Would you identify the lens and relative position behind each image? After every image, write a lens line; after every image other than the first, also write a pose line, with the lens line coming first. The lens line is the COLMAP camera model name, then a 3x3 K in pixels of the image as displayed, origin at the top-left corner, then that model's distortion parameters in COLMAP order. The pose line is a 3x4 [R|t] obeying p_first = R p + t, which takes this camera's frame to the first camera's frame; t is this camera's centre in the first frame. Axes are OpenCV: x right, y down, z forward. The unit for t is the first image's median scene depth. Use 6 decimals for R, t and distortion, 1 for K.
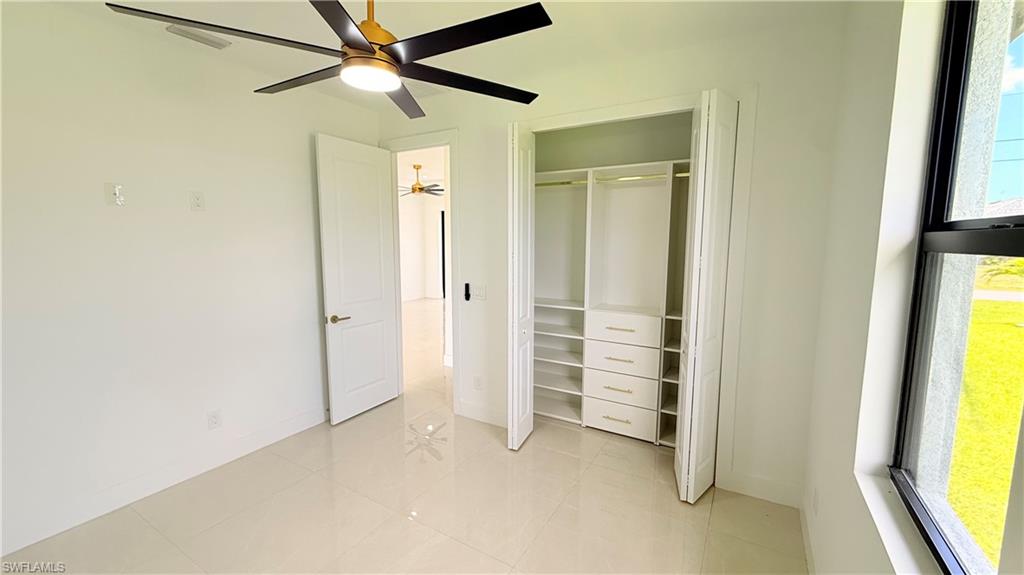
lens RADIAL K [[411.4, 0, 511.0], [0, 411.4, 289.0], [0, 0, 1]] dist [0.001174, 0.000292]
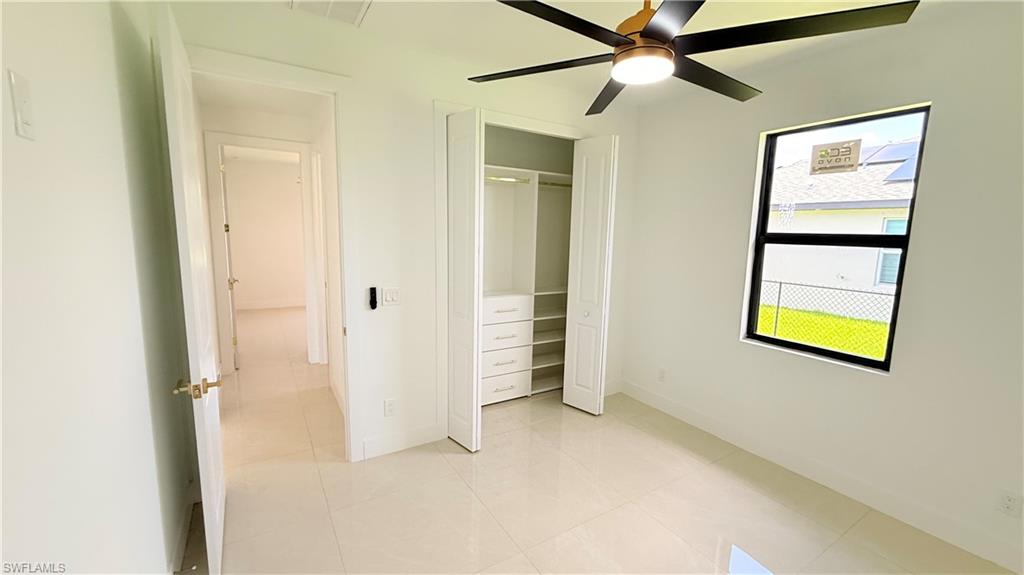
lens RADIAL K [[411.4, 0, 511.0], [0, 411.4, 289.0], [0, 0, 1]] dist [0.001174, 0.000292]
pose [[0.458772, -0.115504, 0.881015, -0.771479], [0.085958, 0.992634, 0.085377, -0.062038], [-0.884386, 0.036562, 0.465321, 0.470225]]
